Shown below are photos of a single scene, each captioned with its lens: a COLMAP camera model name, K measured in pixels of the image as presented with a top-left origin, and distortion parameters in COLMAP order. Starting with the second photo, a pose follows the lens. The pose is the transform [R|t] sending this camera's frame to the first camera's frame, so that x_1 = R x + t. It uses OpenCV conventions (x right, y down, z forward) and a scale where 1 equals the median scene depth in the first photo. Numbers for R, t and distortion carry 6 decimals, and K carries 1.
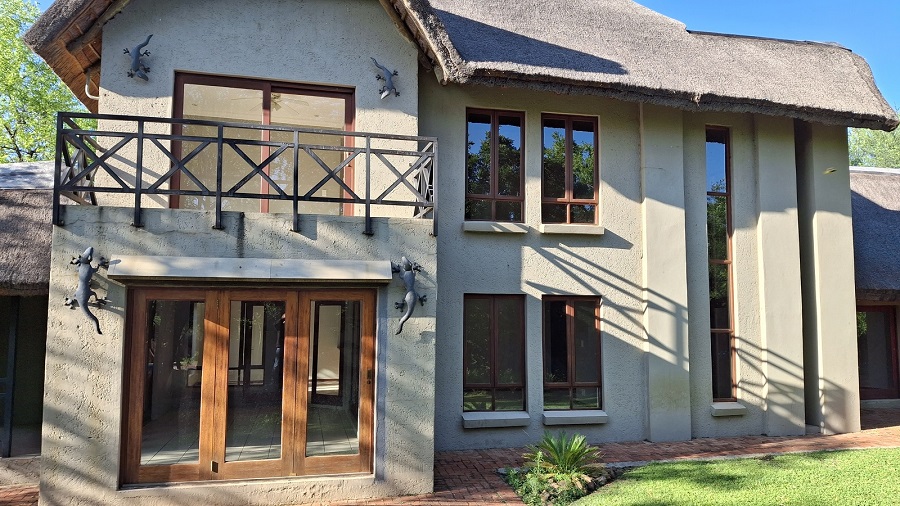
lens RADIAL K [[657.5, 0, 450.0], [0, 657.5, 253.0], [0, 0, 1]] dist [0.049891, -0.134870]
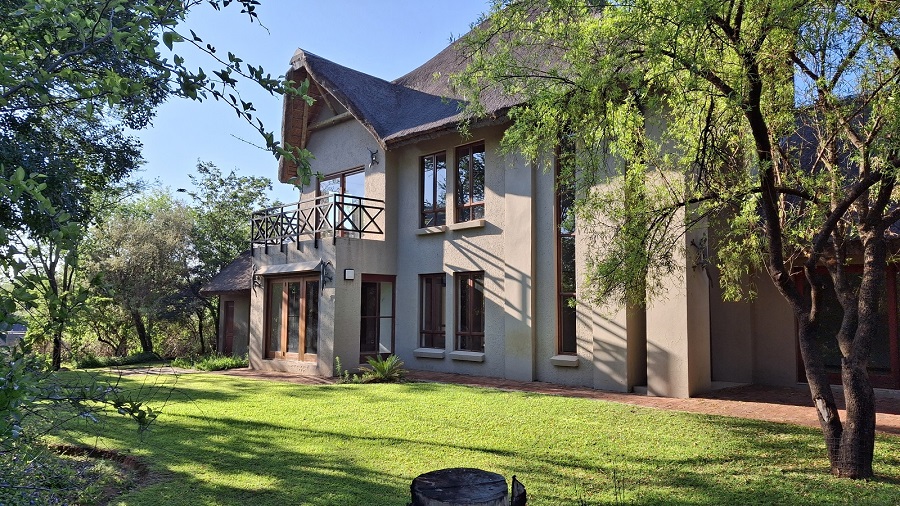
lens RADIAL K [[657.5, 0, 450.0], [0, 657.5, 253.0], [0, 0, 1]] dist [0.049891, -0.134870]
pose [[0.508720, -0.075769, -0.857591, 1.506551], [0.079631, 0.995991, -0.040760, 0.085992], [0.857241, -0.047556, 0.512714, 0.260000]]
